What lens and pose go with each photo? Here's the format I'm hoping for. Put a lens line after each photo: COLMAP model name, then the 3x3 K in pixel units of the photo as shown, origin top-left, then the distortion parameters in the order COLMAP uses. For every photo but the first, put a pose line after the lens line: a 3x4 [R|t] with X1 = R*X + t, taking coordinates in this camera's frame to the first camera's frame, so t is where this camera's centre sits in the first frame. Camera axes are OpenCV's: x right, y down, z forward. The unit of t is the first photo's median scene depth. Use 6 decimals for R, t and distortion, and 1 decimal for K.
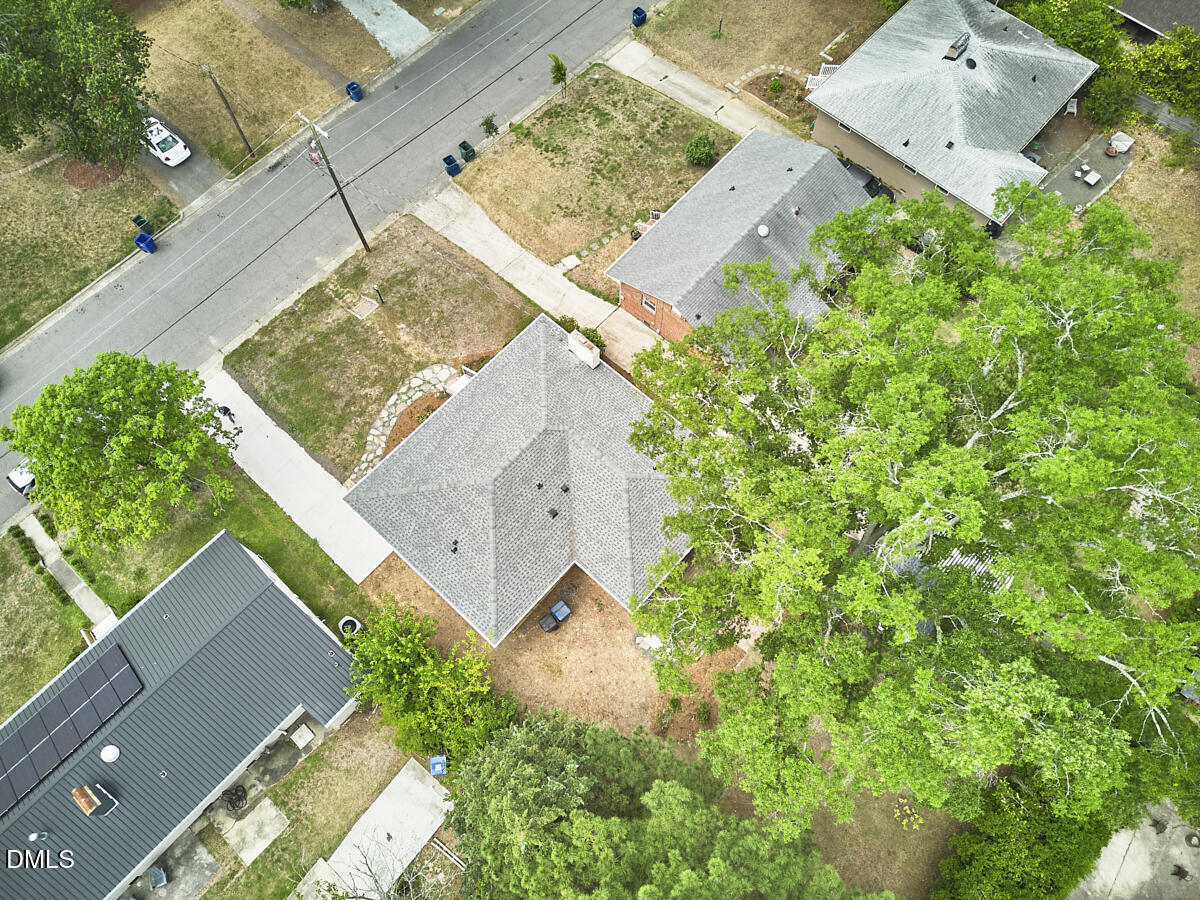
lens RADIAL K [[838.1, 0, 598.1], [0, 838.1, 446.3], [0, 0, 1]] dist [0.047930, -0.043341]
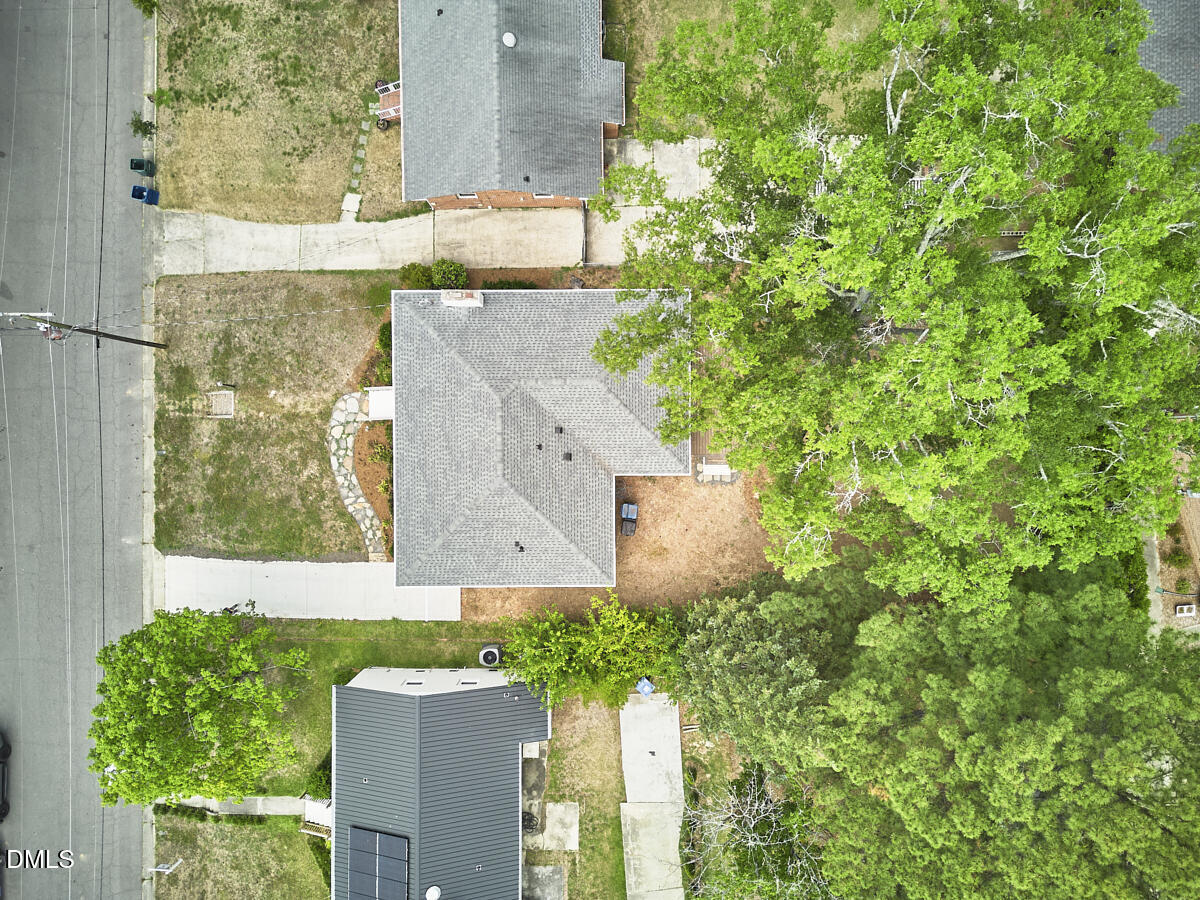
lens RADIAL K [[838.1, 0, 597.5], [0, 838.1, 449.4], [0, 0, 1]] dist [0.047930, -0.043341]
pose [[0.736474, -0.676418, -0.008045, -0.012175], [0.628488, 0.679792, 0.378001, -0.240712], [-0.250218, -0.283444, 0.925770, 0.065836]]
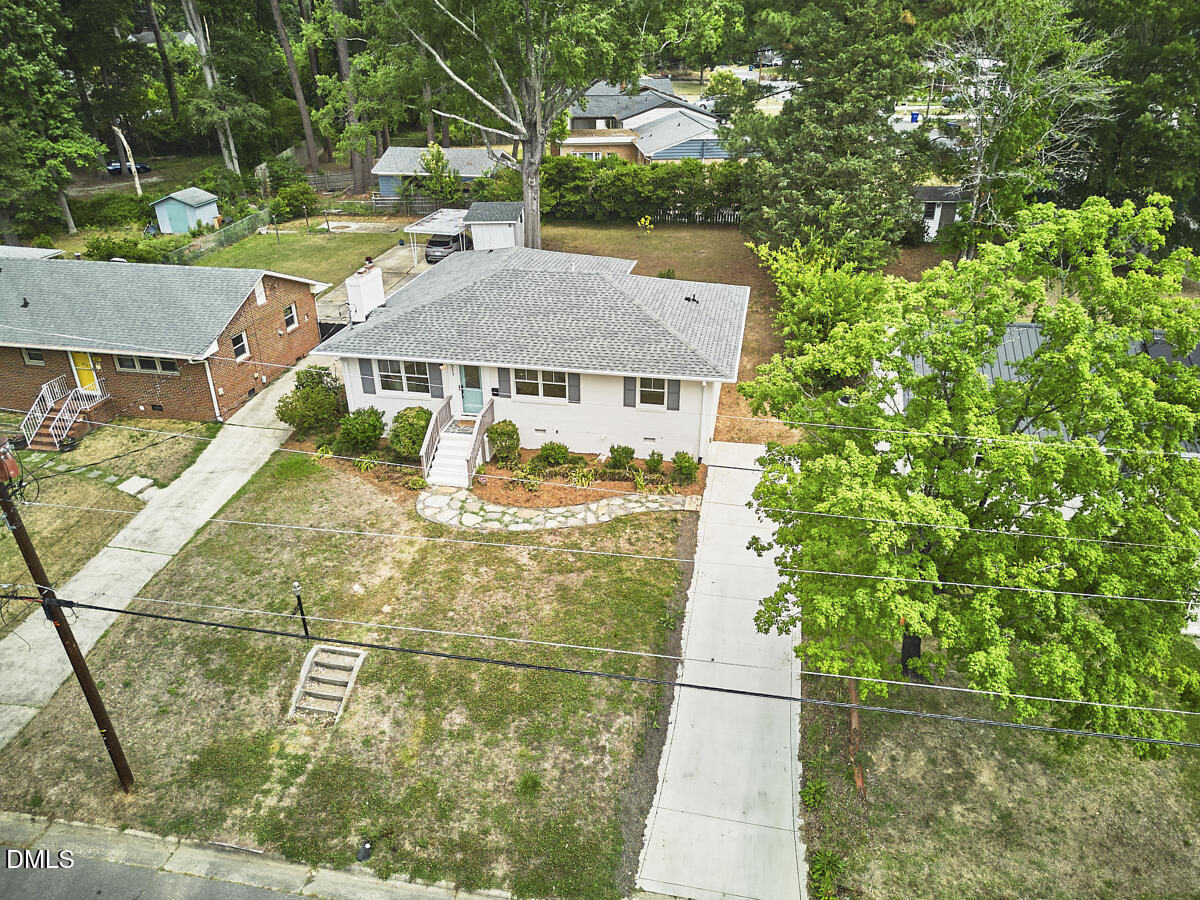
lens RADIAL K [[838.1, 0, 598.6], [0, 838.1, 449.9], [0, 0, 1]] dist [0.047930, -0.043341]
pose [[-0.515541, -0.394851, 0.760467, -0.673567], [0.789188, 0.126897, 0.600899, -0.352247], [-0.333767, 0.909939, 0.246191, 0.824682]]
